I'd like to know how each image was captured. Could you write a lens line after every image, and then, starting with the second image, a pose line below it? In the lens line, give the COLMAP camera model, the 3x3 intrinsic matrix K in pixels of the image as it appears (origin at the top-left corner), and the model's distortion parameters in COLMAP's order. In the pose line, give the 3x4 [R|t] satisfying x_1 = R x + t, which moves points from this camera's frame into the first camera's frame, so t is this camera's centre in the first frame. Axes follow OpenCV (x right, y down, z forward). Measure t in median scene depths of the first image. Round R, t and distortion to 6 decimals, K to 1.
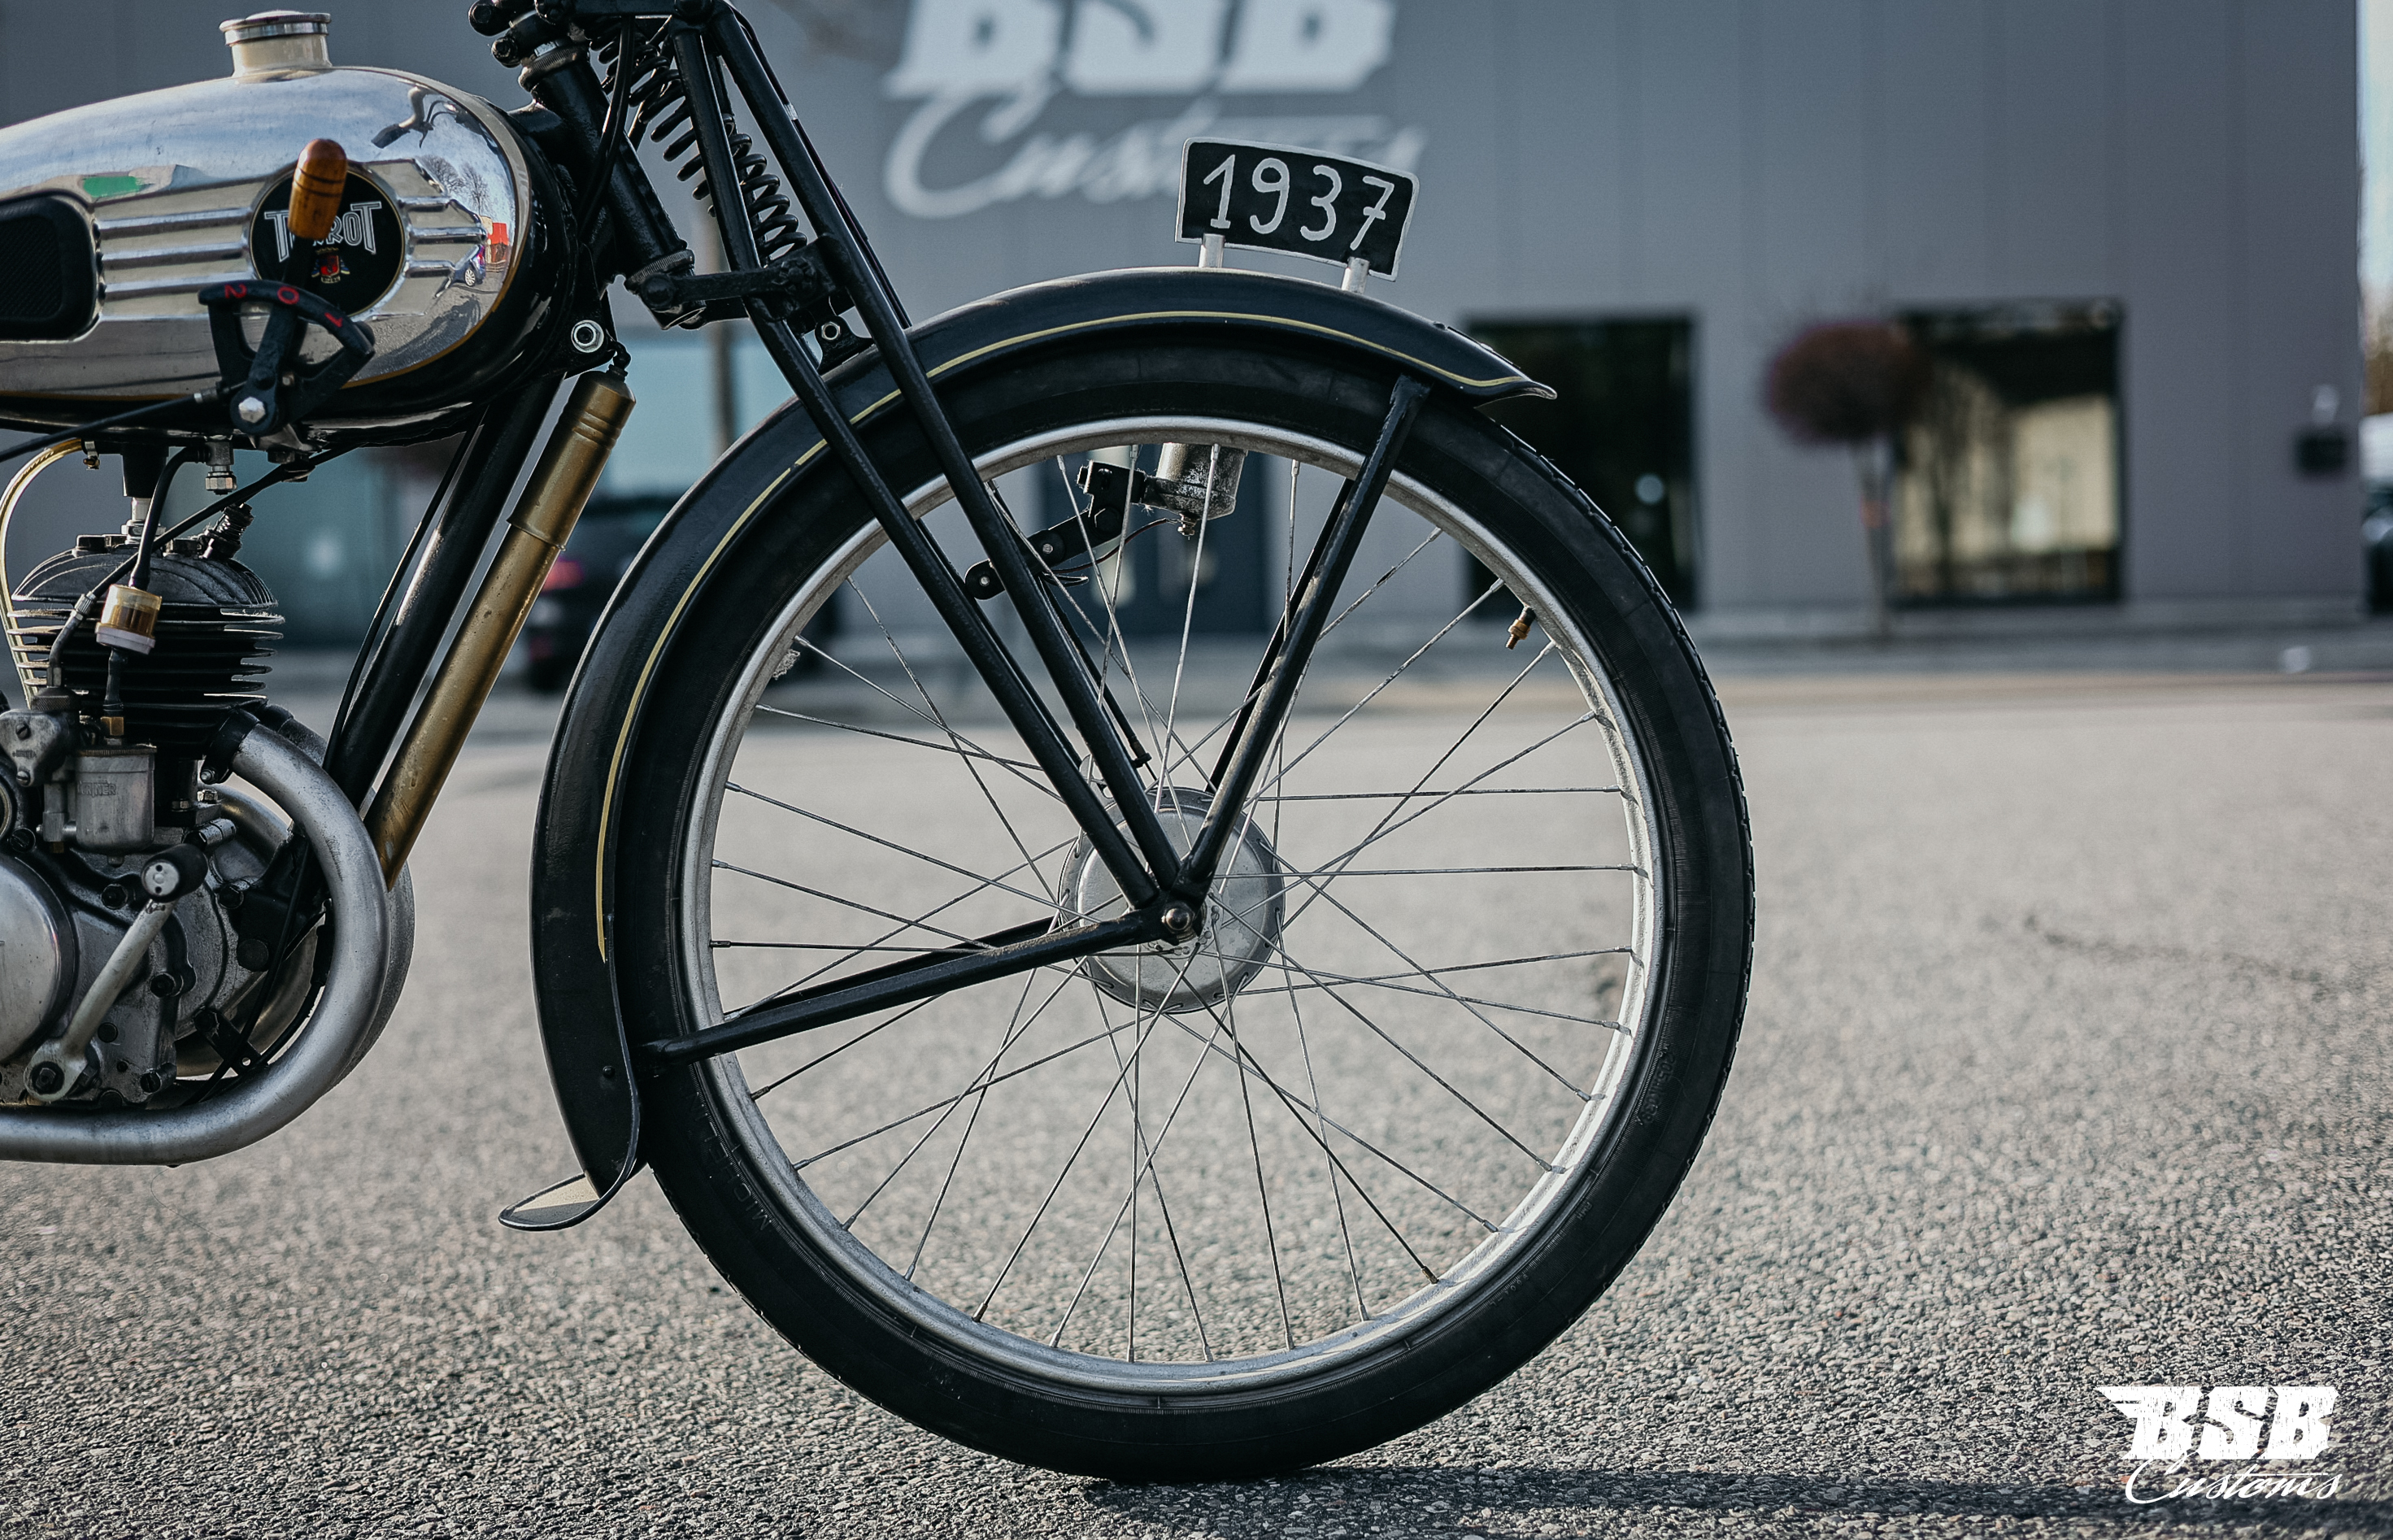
lens RADIAL K [[3474.9, 0, 1184.9], [0, 3474.9, 778.4], [0, 0, 1]] dist [0.018515, 0.000000]
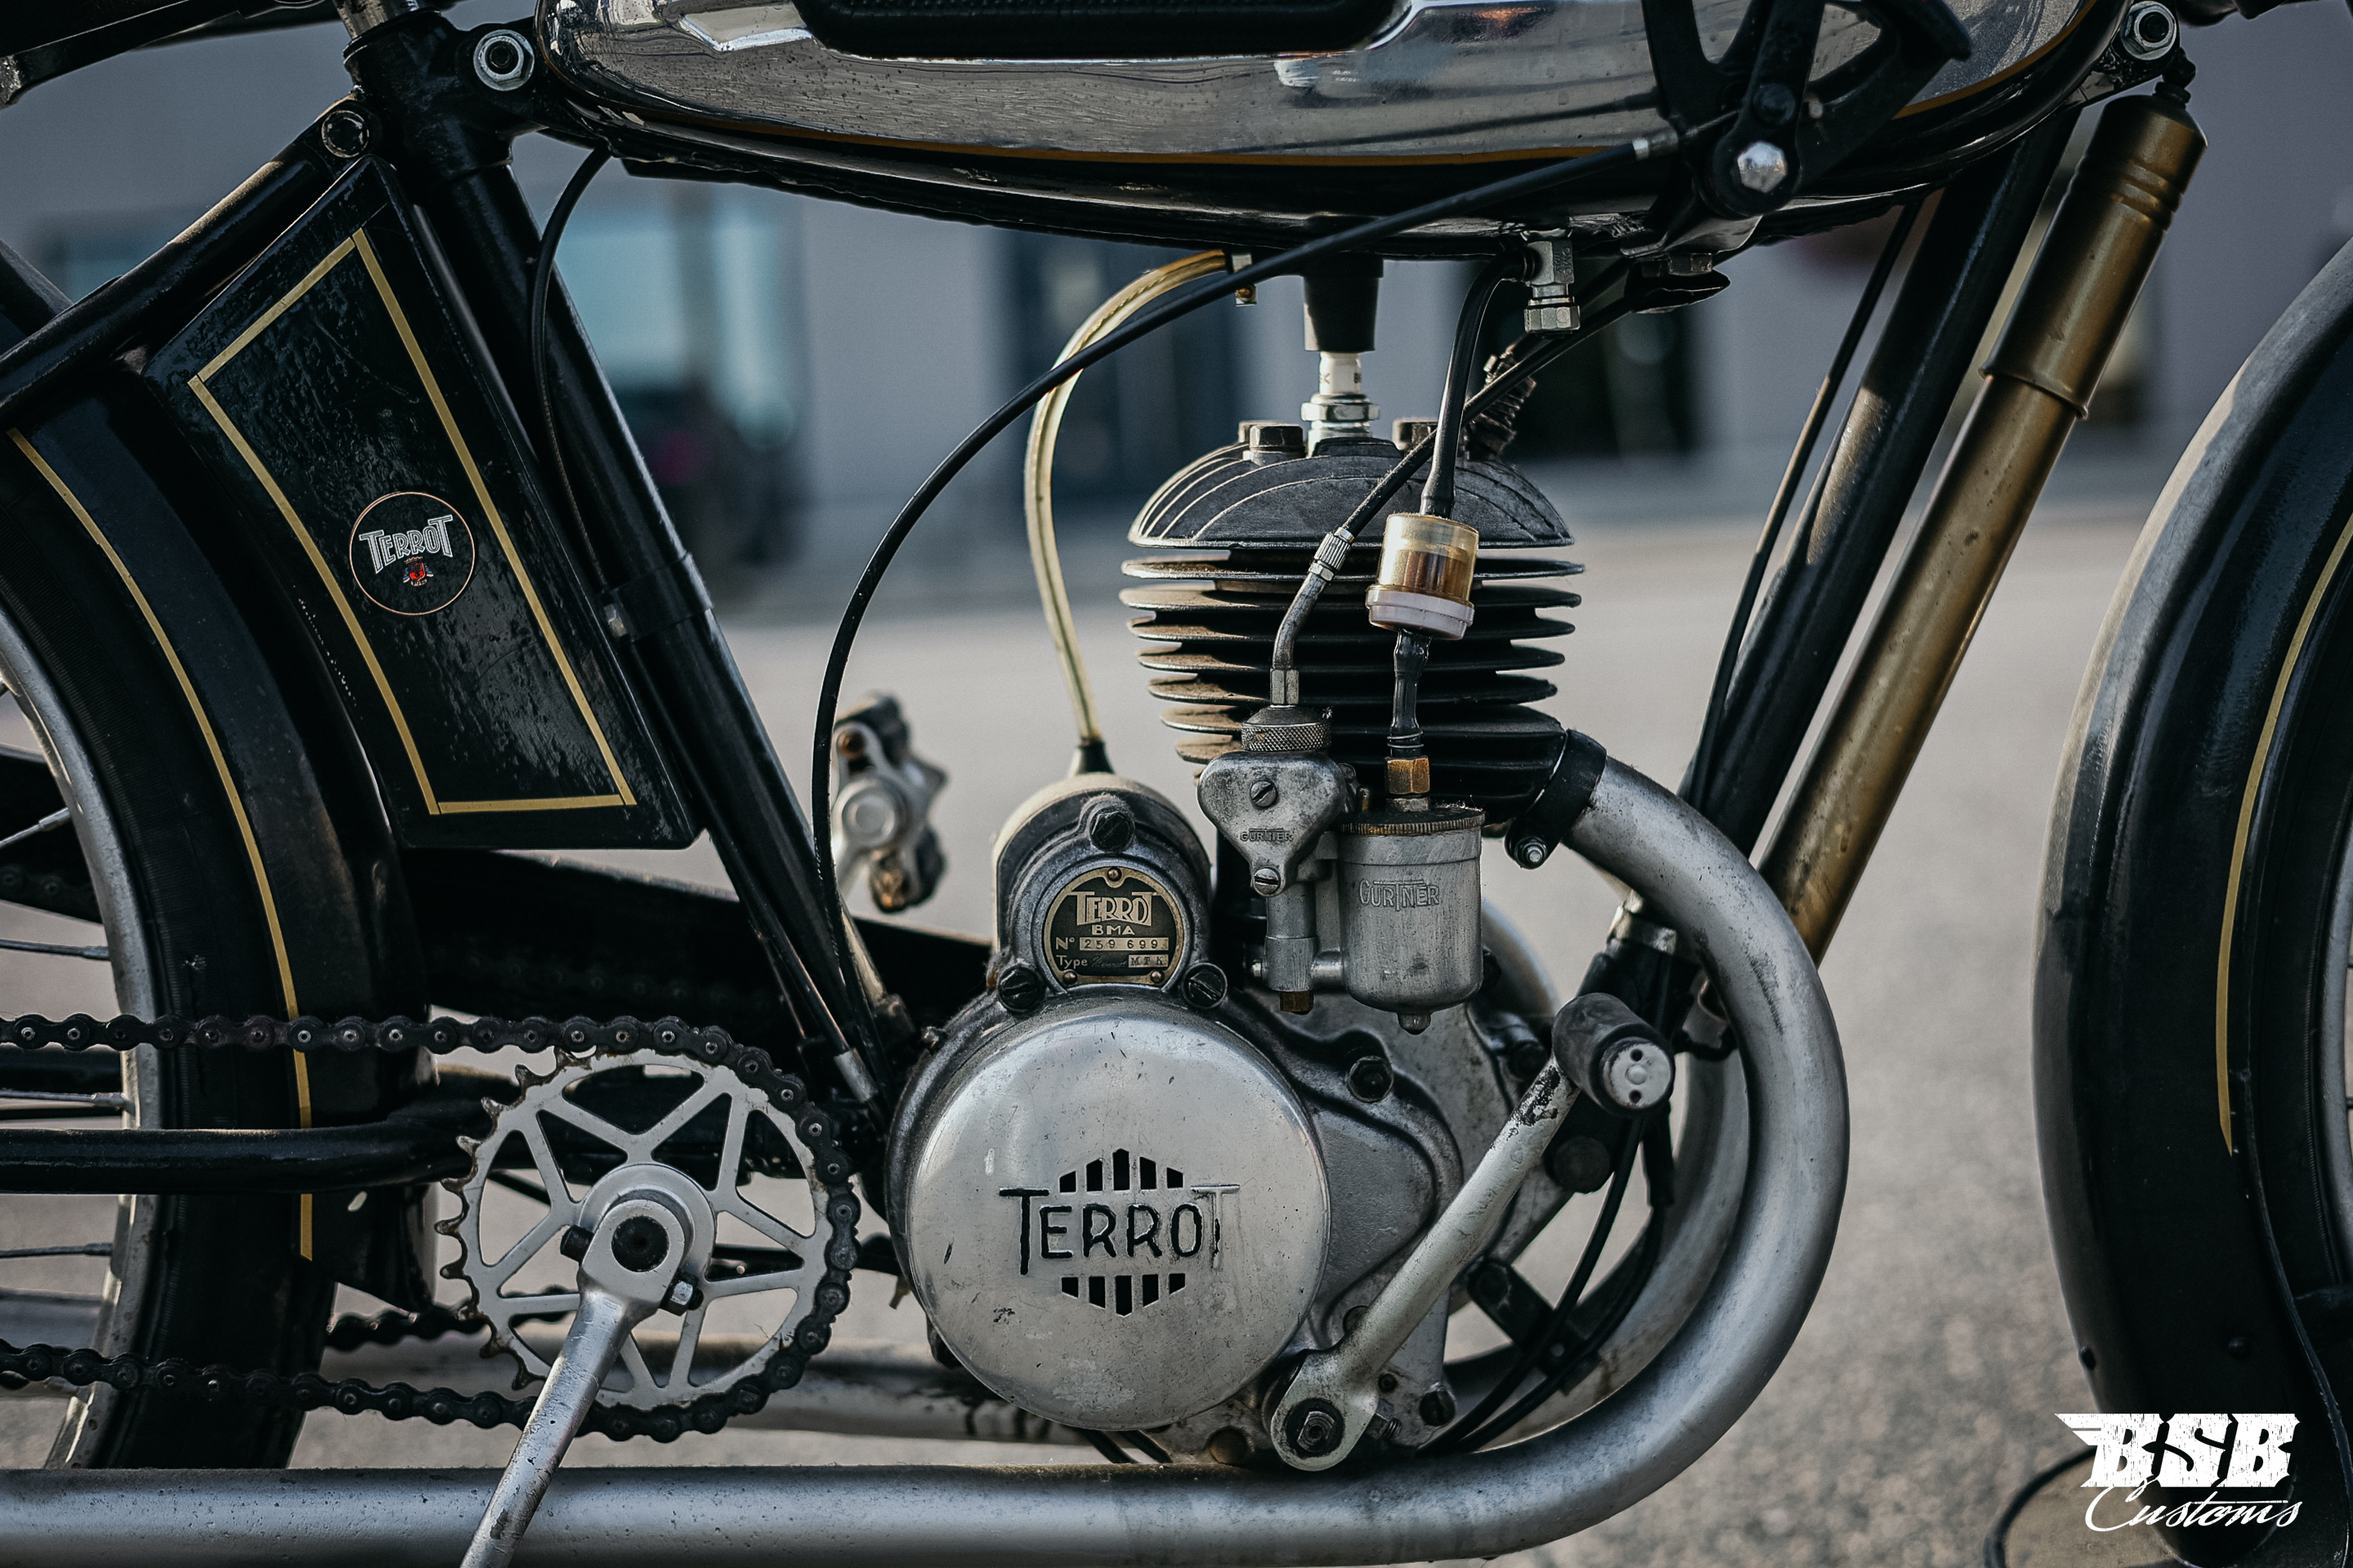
lens RADIAL K [[3664.0, 0, 1195.4], [0, 3664.0, 784.2], [0, 0, 1]] dist [-0.008084, 0.000000]
pose [[0.998752, -0.041016, 0.028495, -0.346218], [0.039883, 0.998433, 0.039266, -0.036069], [-0.030061, -0.038080, 0.998822, 0.420438]]
